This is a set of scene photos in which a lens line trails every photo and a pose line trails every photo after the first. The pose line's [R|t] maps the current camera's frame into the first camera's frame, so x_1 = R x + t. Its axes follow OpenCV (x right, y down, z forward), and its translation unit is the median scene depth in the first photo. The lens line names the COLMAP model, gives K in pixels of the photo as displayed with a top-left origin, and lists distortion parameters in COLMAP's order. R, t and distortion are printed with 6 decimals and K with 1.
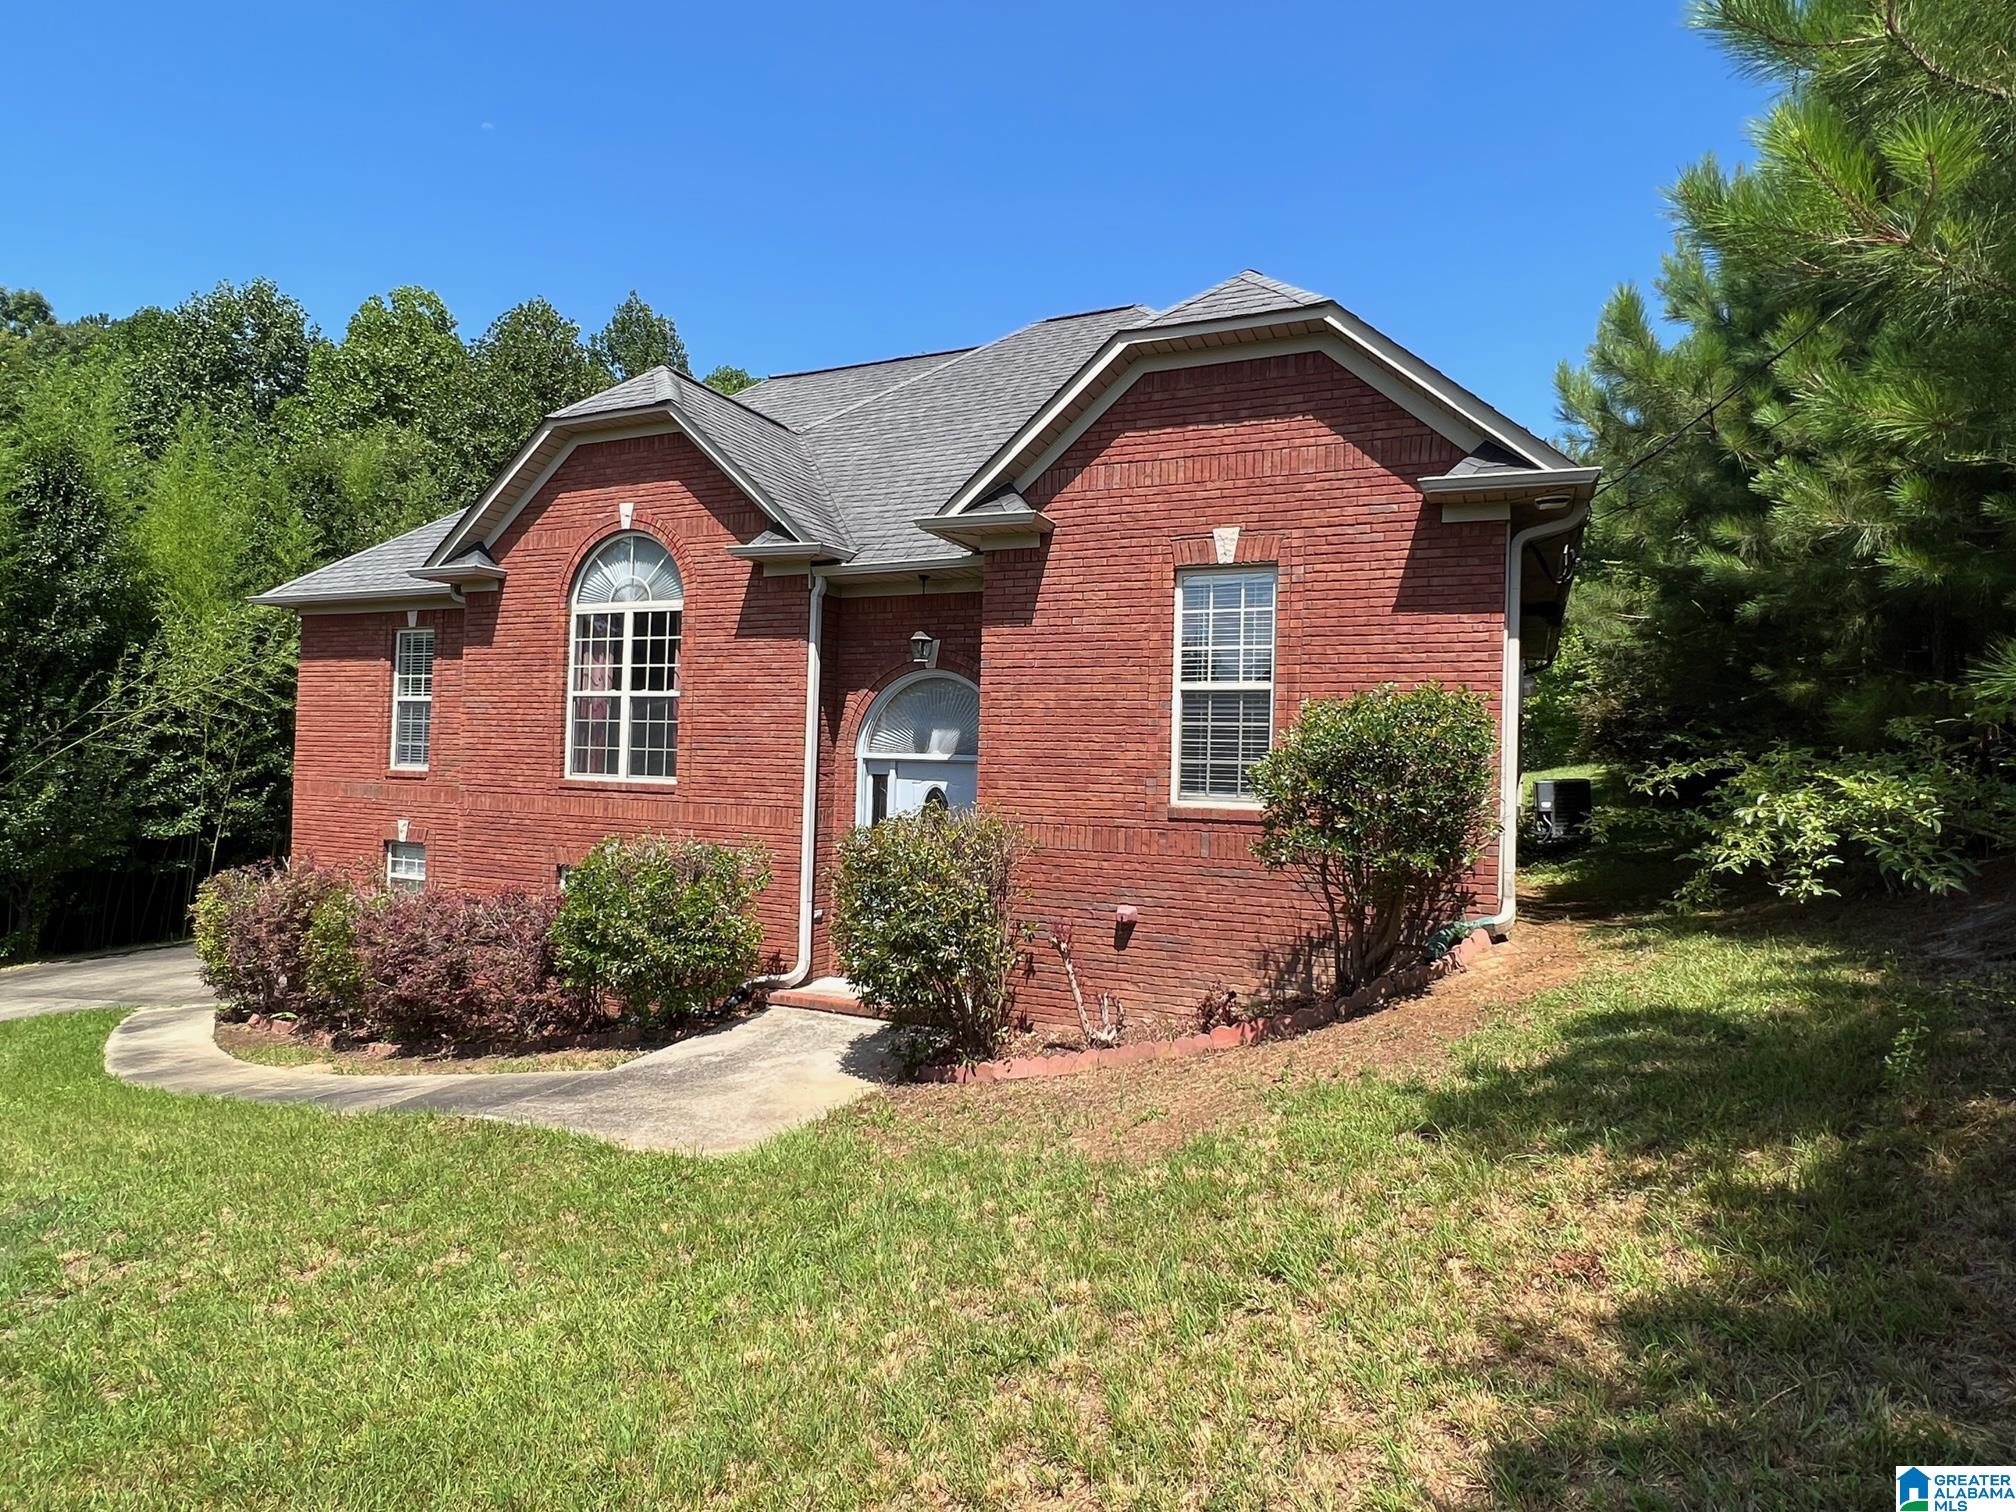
lens RADIAL K [[1122.8, 0, 1001.6], [0, 1122.8, 756.2], [0, 0, 1]] dist [0.018490, -0.002796]
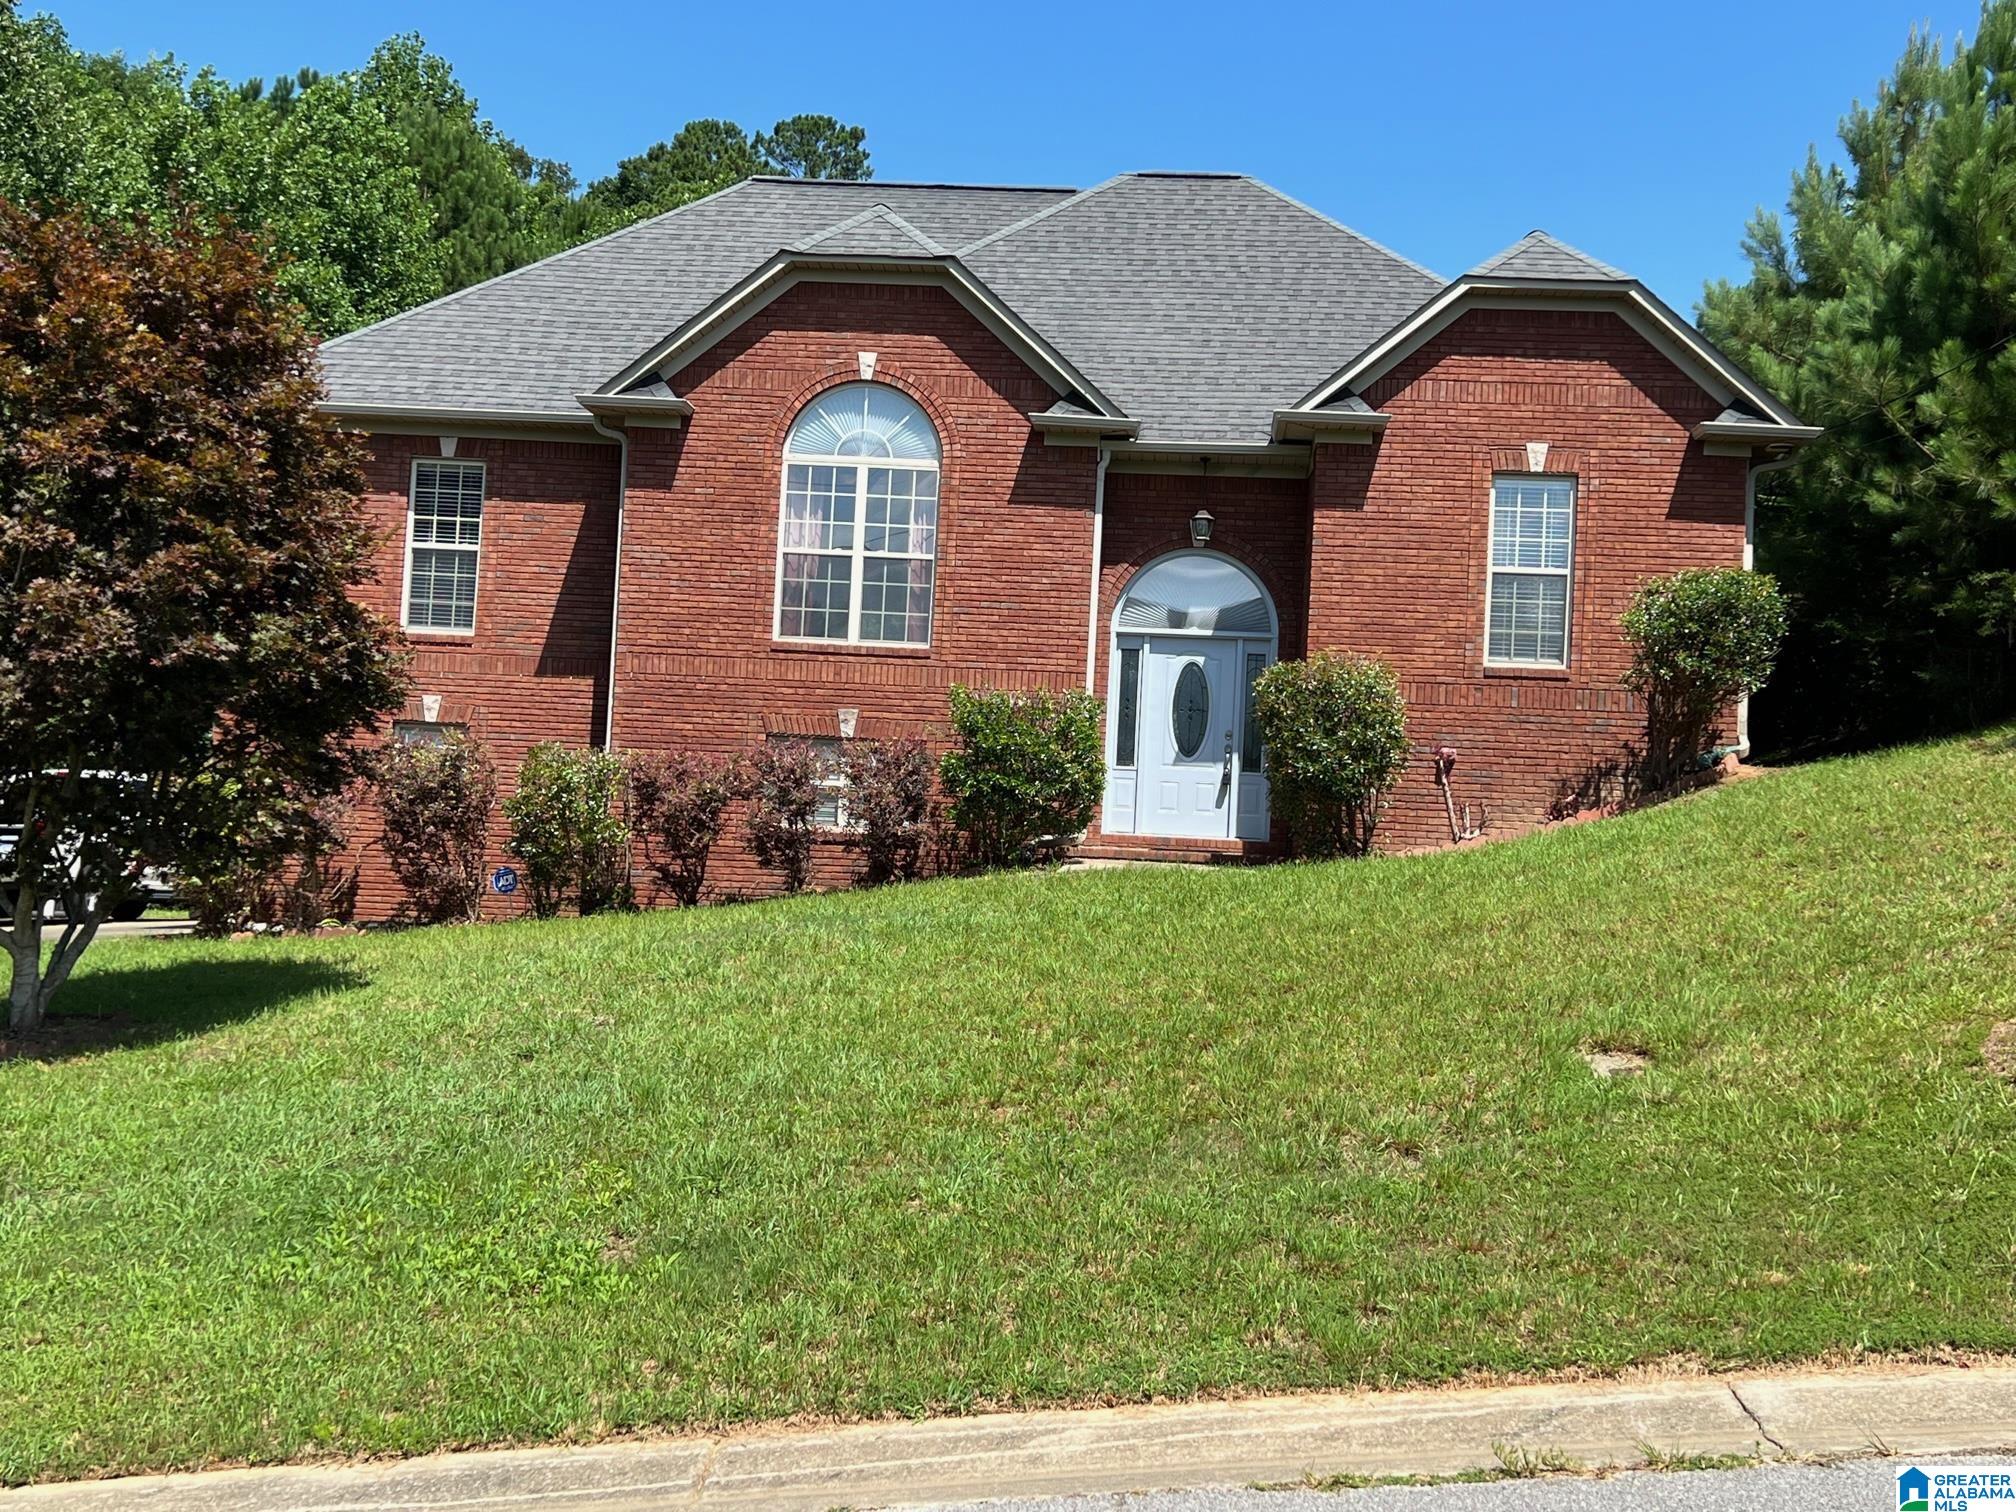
lens RADIAL K [[2257.6, 0, 1013.0], [0, 2257.6, 766.6], [0, 0, 1]] dist [0.146628, 0.000000]
pose [[0.924435, 0.035818, 0.379653, -1.223147], [-0.025252, 0.999144, -0.032777, 0.240326], [-0.380502, 0.020713, 0.924548, -1.056669]]
